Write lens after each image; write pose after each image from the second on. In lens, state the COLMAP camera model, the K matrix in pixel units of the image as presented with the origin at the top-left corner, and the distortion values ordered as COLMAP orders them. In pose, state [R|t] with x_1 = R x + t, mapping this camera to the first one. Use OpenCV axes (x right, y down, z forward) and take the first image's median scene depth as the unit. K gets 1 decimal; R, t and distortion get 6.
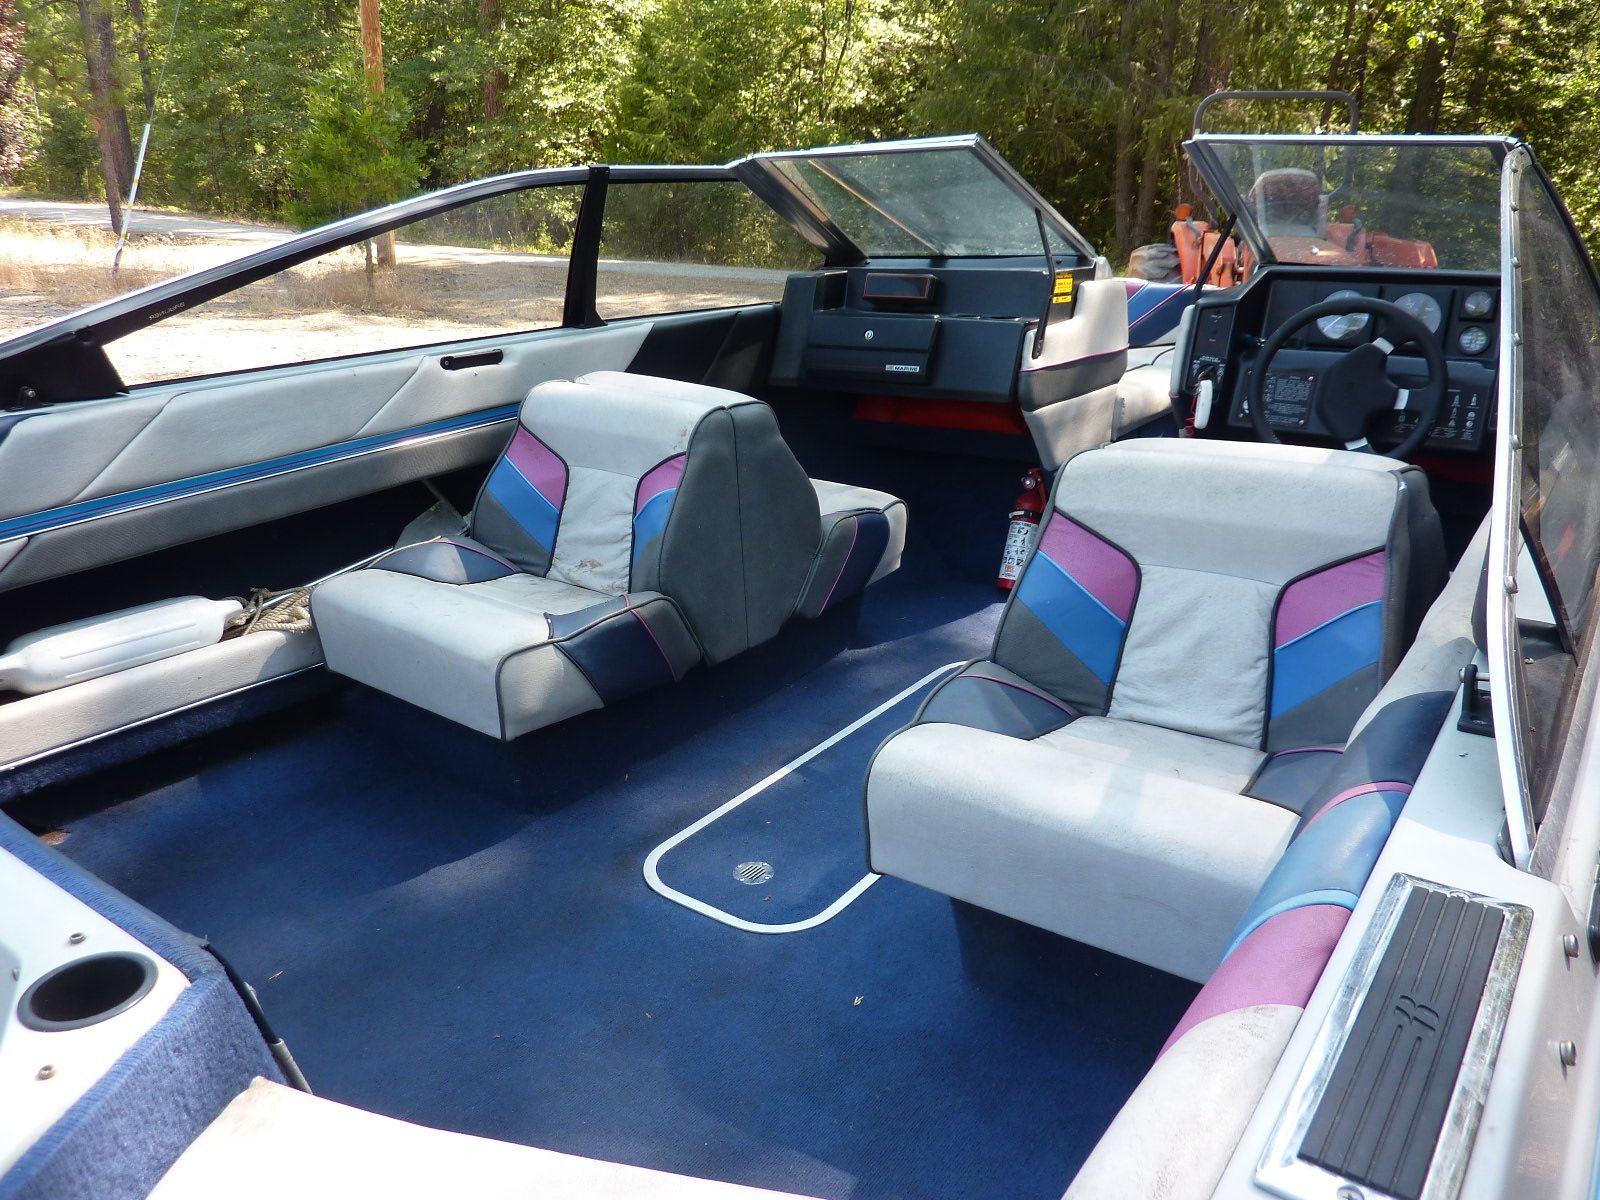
lens RADIAL K [[1215.9, 0, 791.8], [0, 1215.9, 592.9], [0, 0, 1]] dist [-0.006388, -0.030099]
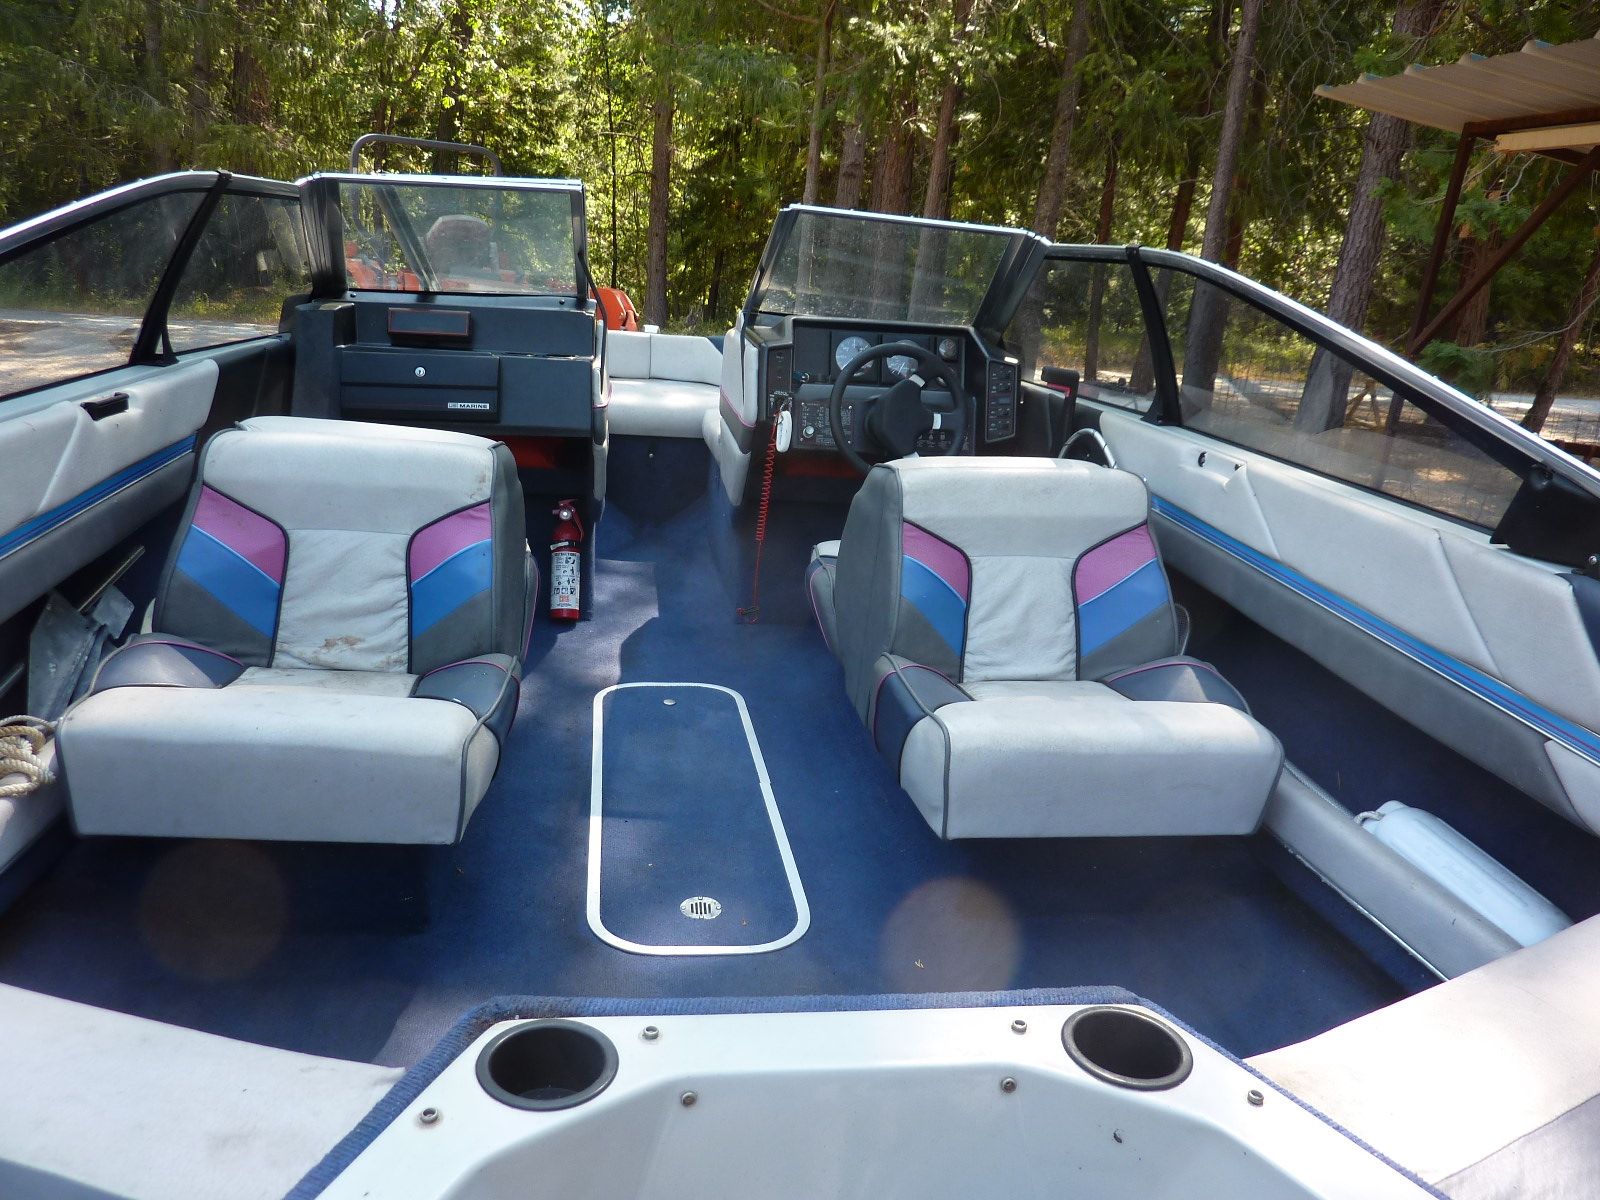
lens RADIAL K [[1215.9, 0, 791.8], [0, 1215.9, 592.9], [0, 0, 1]] dist [-0.006388, -0.030099]
pose [[0.707032, -0.124956, 0.696054, -0.536863], [0.143808, 0.989105, 0.031488, -0.039309], [-0.692405, 0.077835, 0.717299, 0.174376]]
